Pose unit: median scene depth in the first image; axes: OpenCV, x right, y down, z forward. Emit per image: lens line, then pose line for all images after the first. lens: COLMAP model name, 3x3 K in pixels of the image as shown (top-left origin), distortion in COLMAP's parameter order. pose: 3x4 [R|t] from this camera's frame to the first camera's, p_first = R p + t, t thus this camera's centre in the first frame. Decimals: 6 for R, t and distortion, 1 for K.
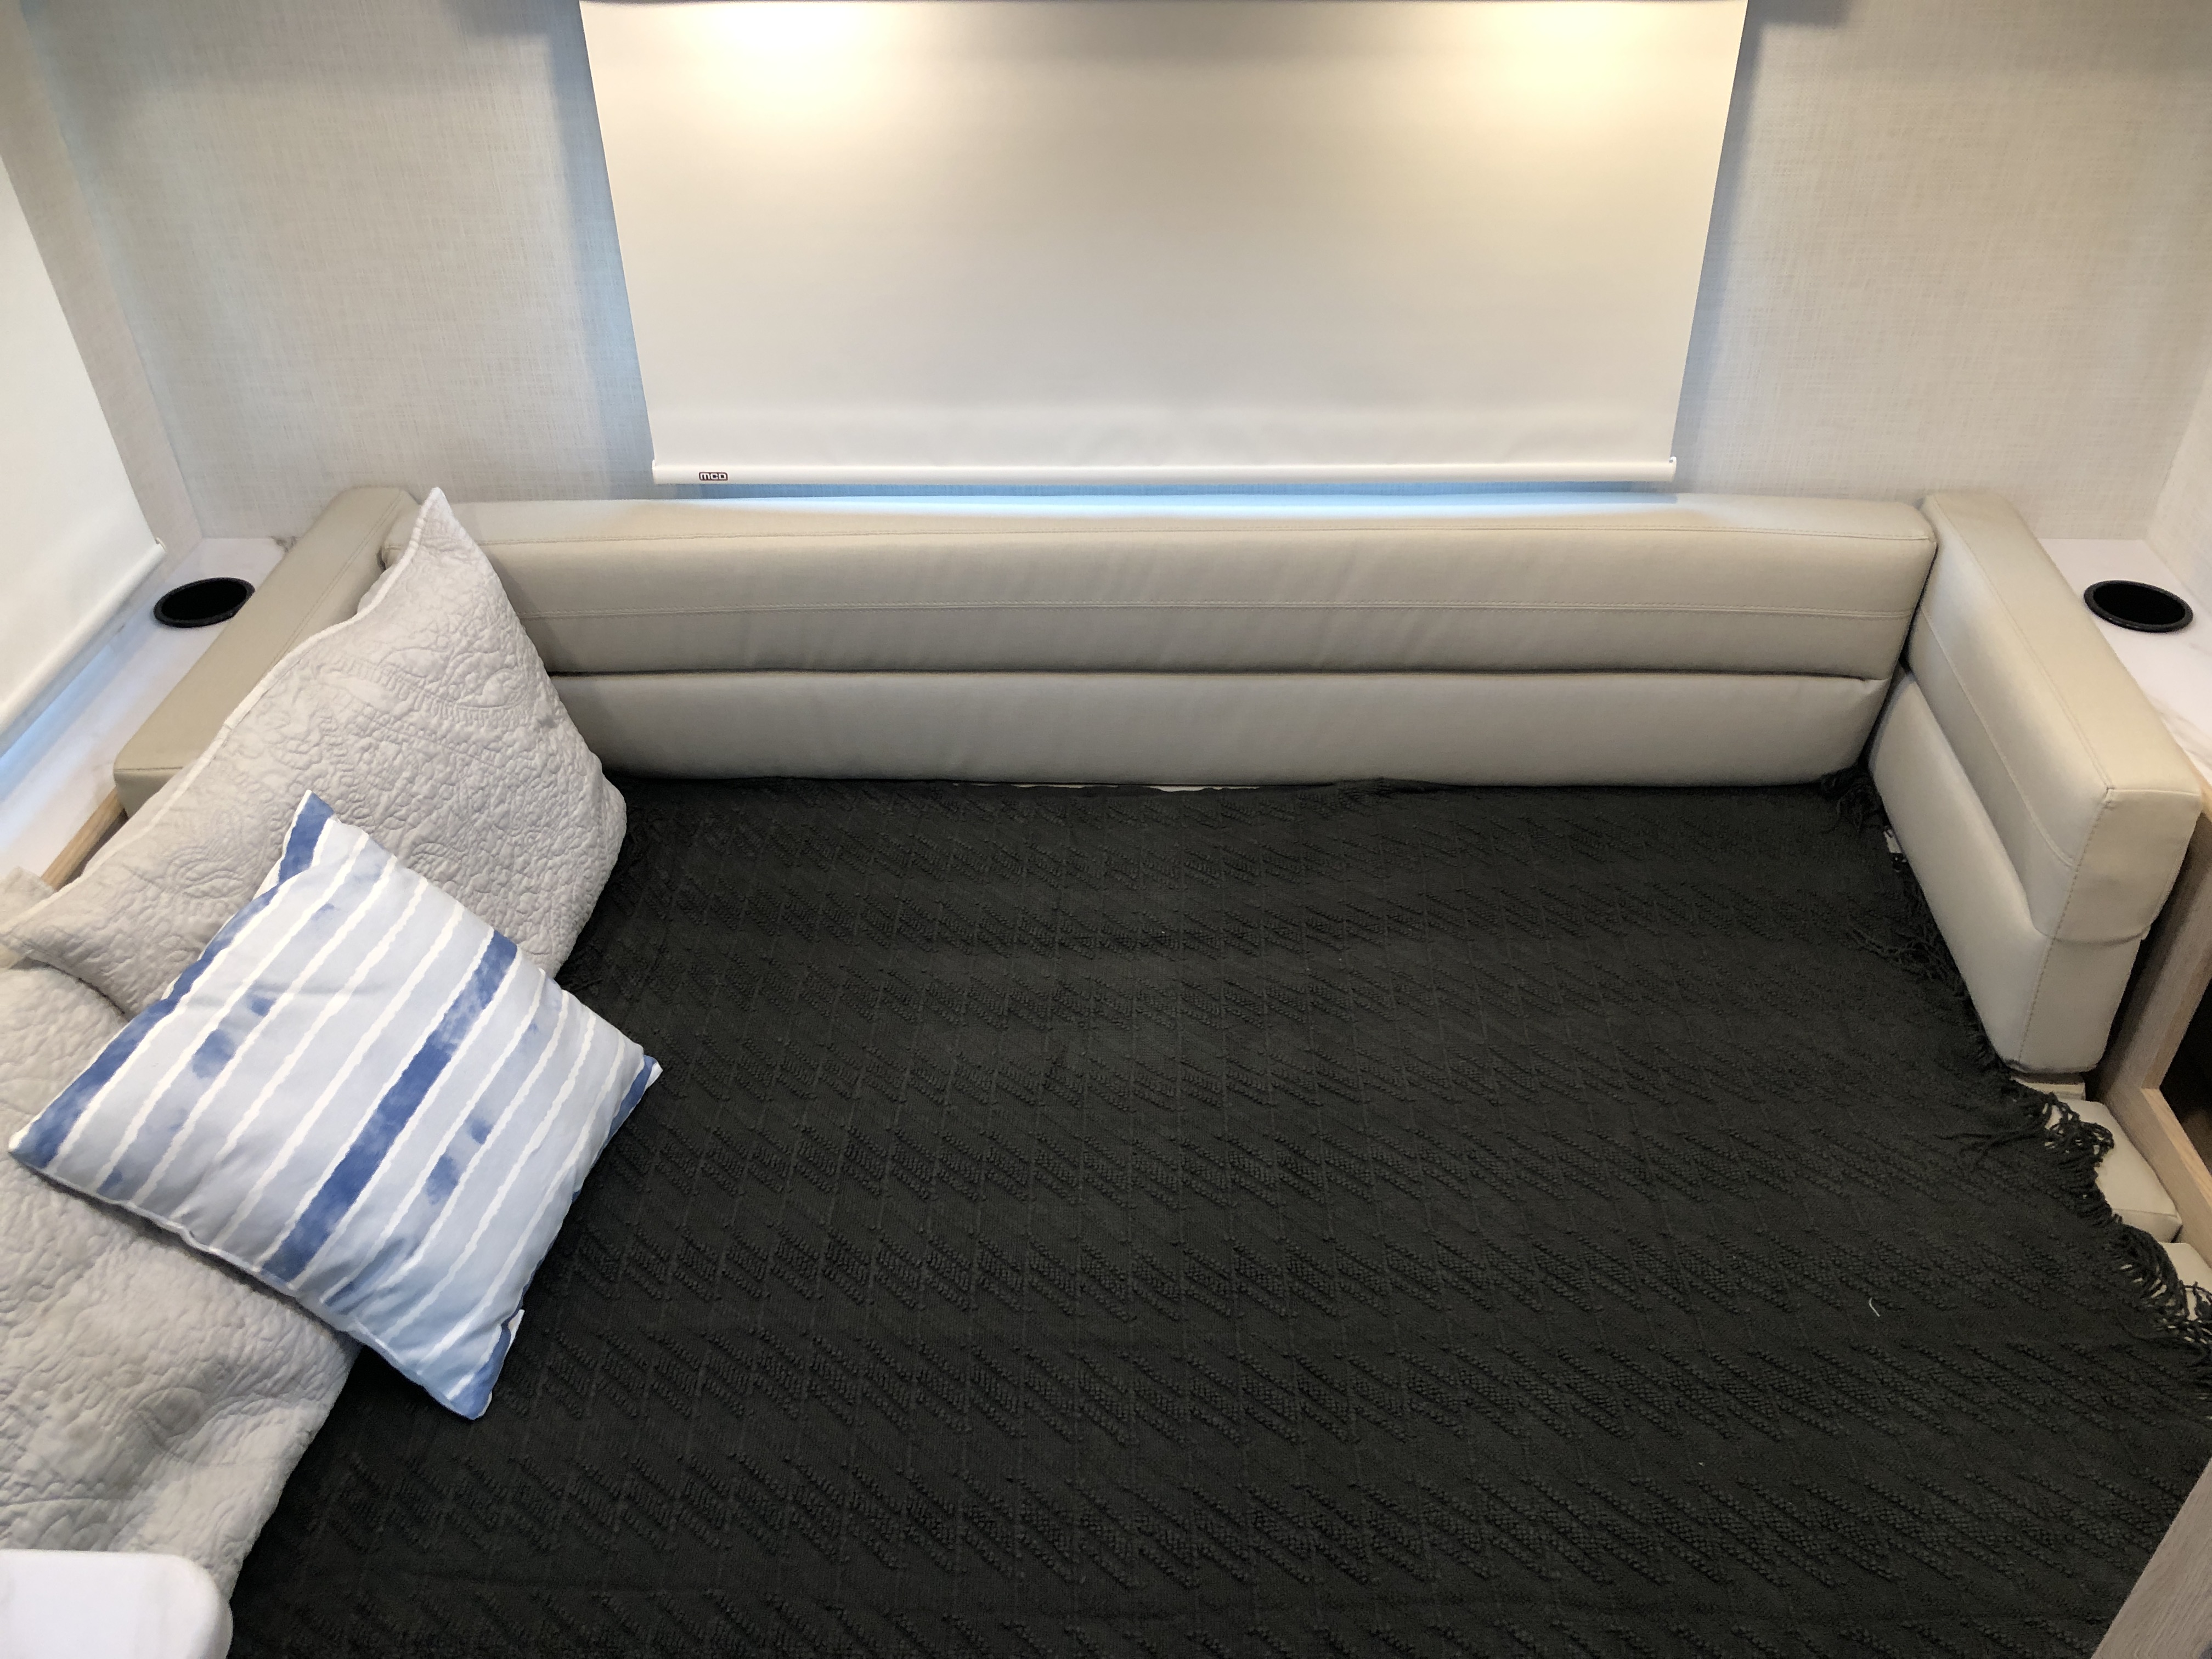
lens RADIAL K [[1837.2, 0, 1099.5], [0, 1837.2, 811.6], [0, 0, 1]] dist [-0.004233, 0.016706]
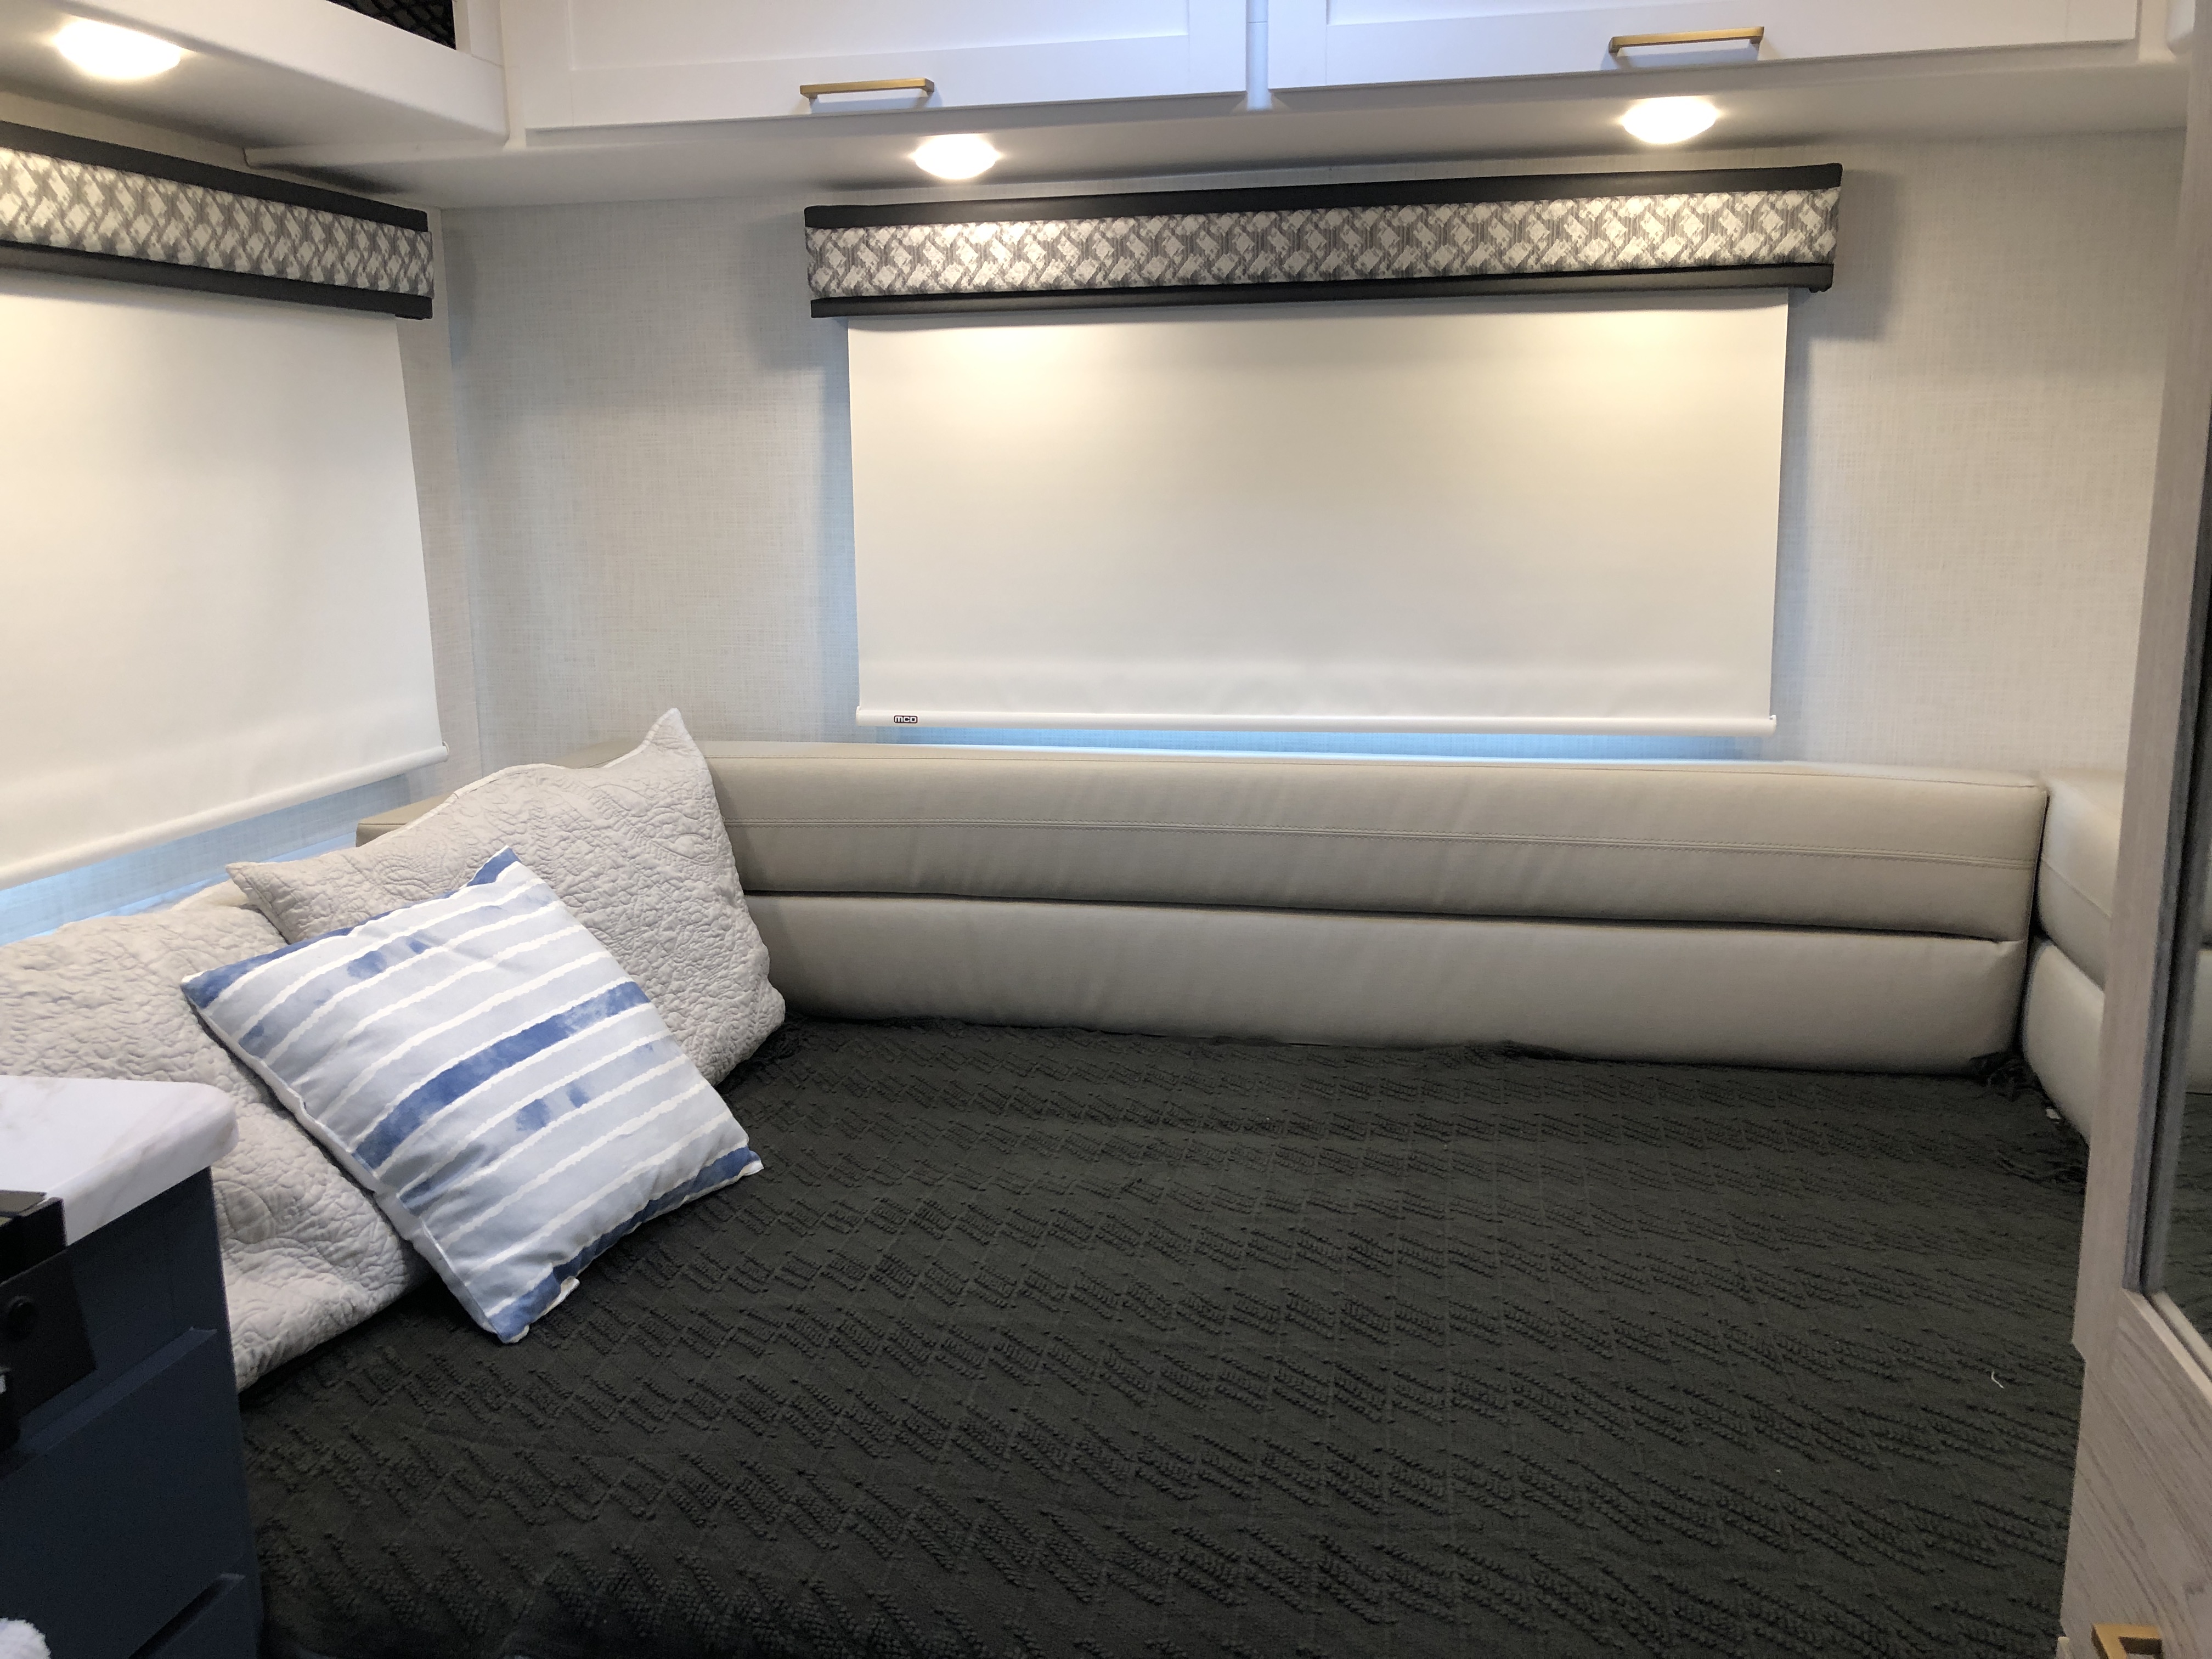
lens RADIAL K [[1846.4, 0, 1081.8], [0, 1846.4, 830.7], [0, 0, 1]] dist [-0.006802, -0.010571]
pose [[0.983959, 0.034674, -0.174995, 0.128192], [-0.107875, 0.896916, -0.428840, 0.448496], [0.142086, 0.440839, 0.886269, 0.024238]]
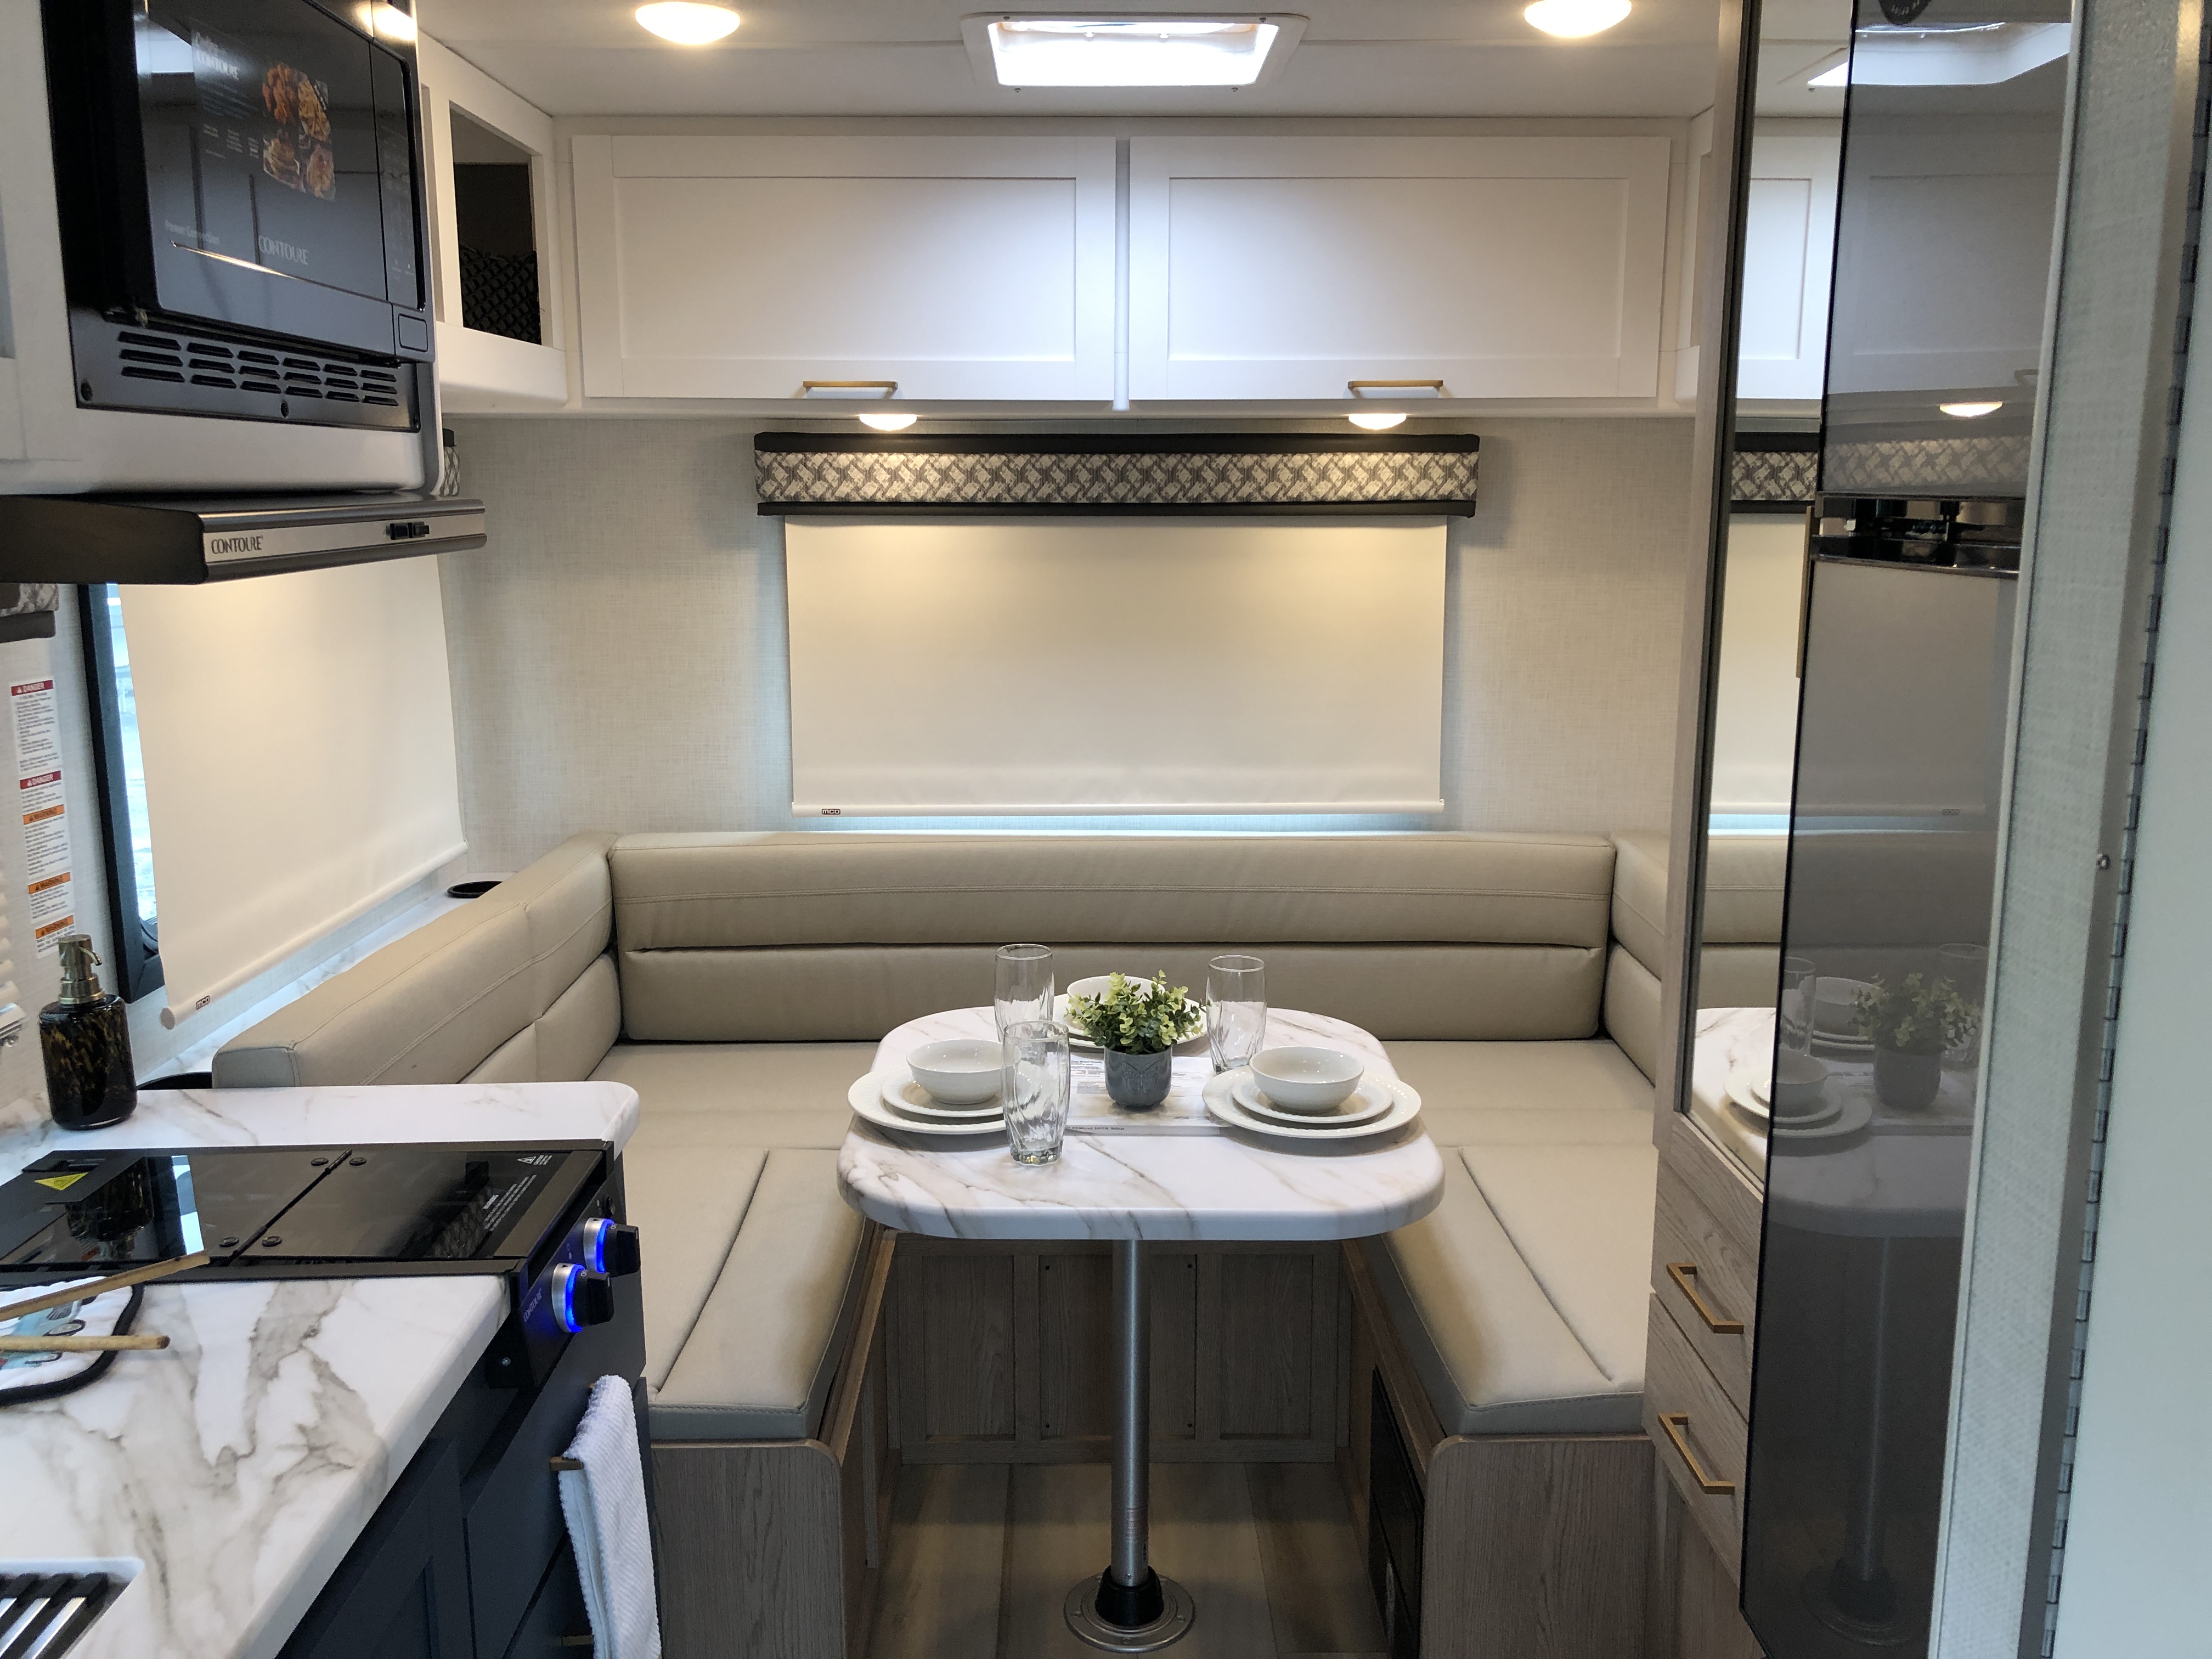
lens RADIAL K [[1827.8, 0, 1093.6], [0, 1827.8, 849.4], [0, 0, 1]] dist [0.033067, -0.021653]
pose [[0.999201, 0.006749, 0.039404, -0.060099], [0.011380, 0.896848, -0.442192, 0.650794], [-0.038324, 0.442287, 0.896054, -0.461866]]
